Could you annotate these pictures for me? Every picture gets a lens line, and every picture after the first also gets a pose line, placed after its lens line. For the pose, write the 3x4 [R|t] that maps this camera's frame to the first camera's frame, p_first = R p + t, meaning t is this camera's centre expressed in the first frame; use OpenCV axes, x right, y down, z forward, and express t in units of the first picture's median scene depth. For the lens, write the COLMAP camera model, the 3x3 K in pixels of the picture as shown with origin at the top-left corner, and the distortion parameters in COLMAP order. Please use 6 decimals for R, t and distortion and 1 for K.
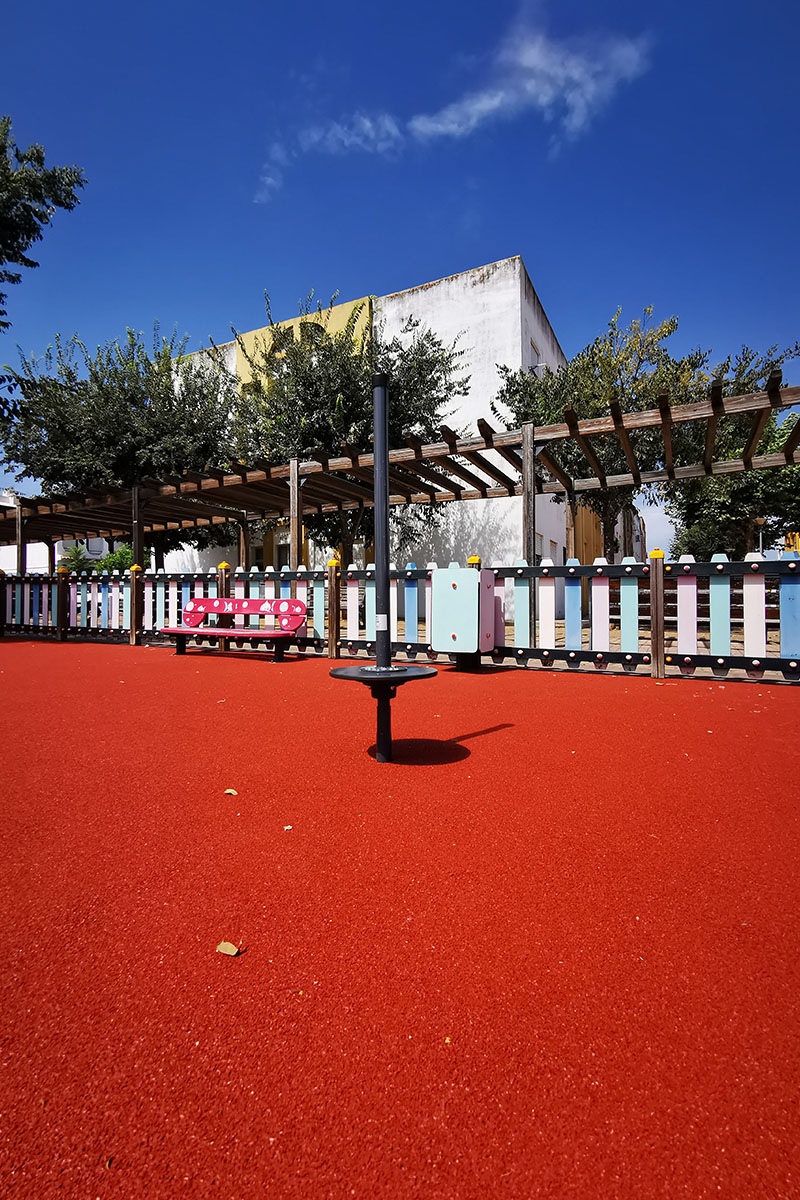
lens RADIAL K [[529.0, 0, 393.1], [0, 529.0, 598.4], [0, 0, 1]] dist [0.001158, -0.000899]
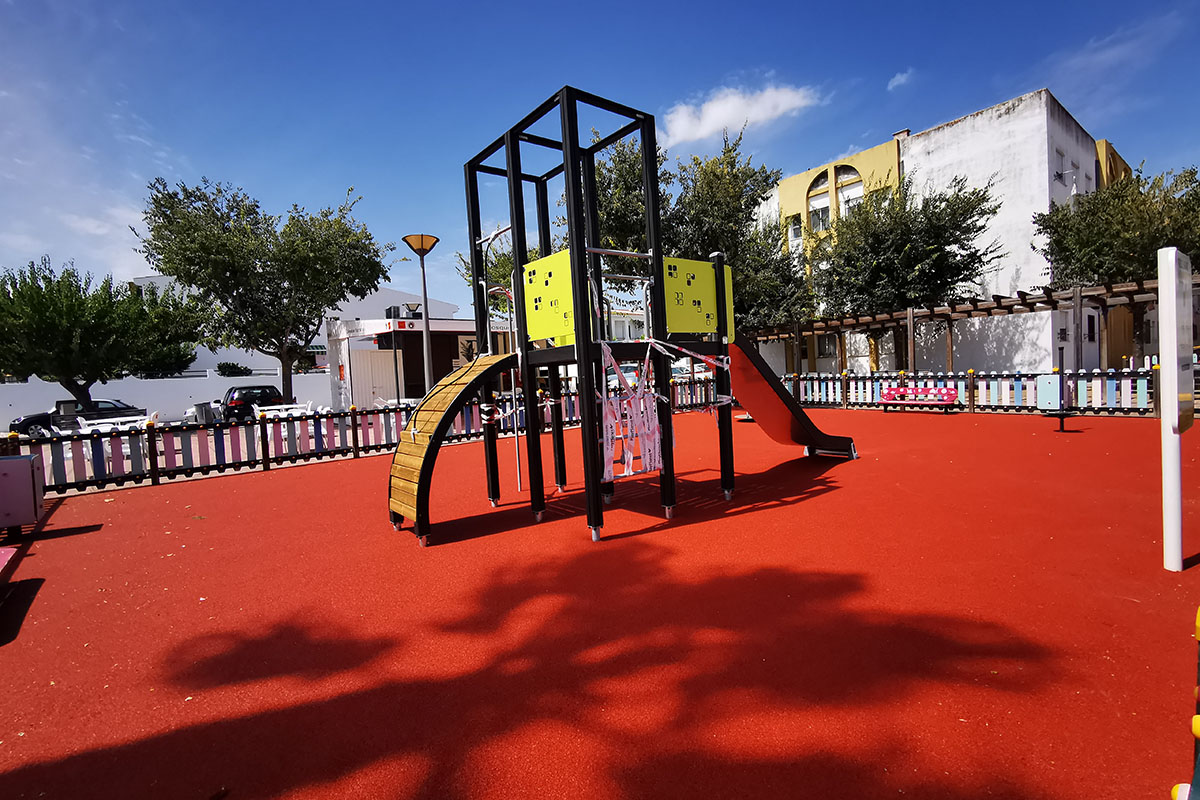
lens RADIAL K [[529.0, 0, 603.7], [0, 529.0, 399.6], [0, 0, 1]] dist [0.001158, -0.000899]
pose [[0.913251, -0.022945, -0.406750, -0.575111], [0.049381, 0.997286, 0.054615, -0.133421], [0.404393, -0.069963, 0.911905, -1.552334]]
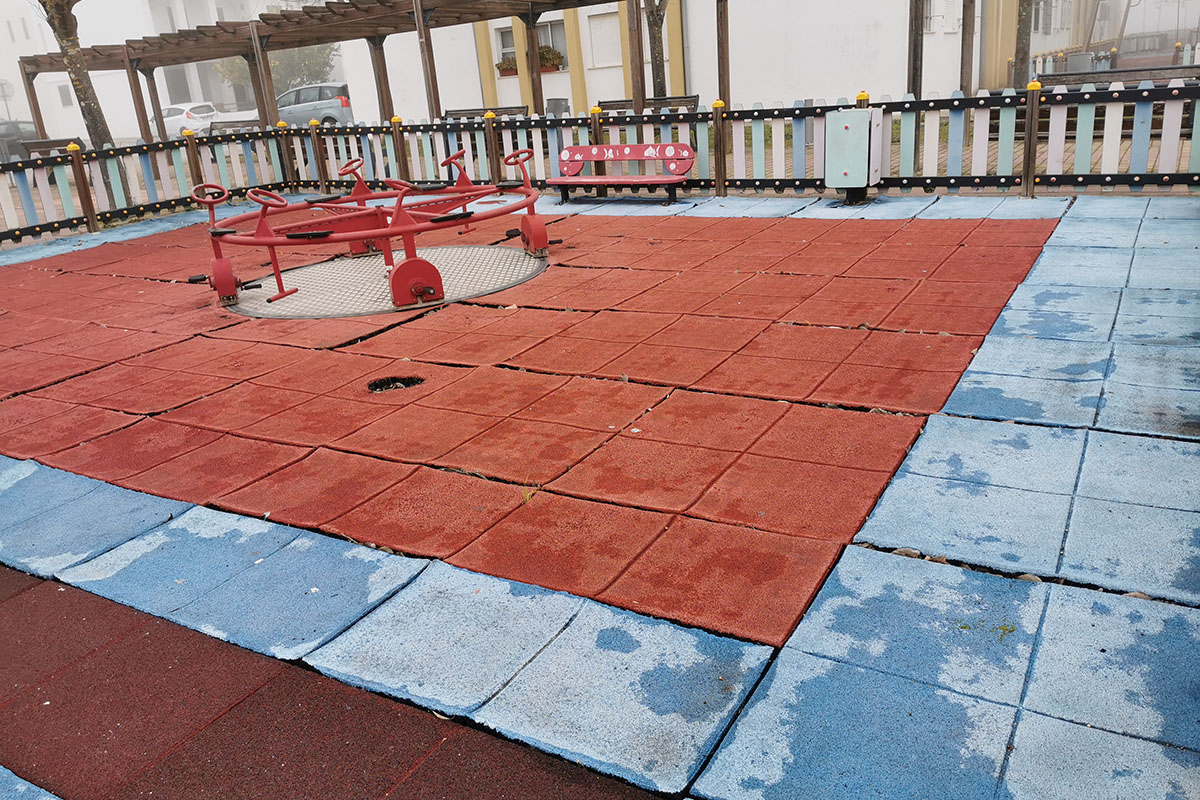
lens RADIAL K [[917.9, 0, 606.5], [0, 917.9, 403.9], [0, 0, 1]] dist [0.017799, -0.013525]
pose [[0.994951, -0.046631, -0.088870, -0.179927], [0.073805, 0.940012, 0.333061, -0.116771], [0.068008, -0.337939, 0.938708, -0.786838]]
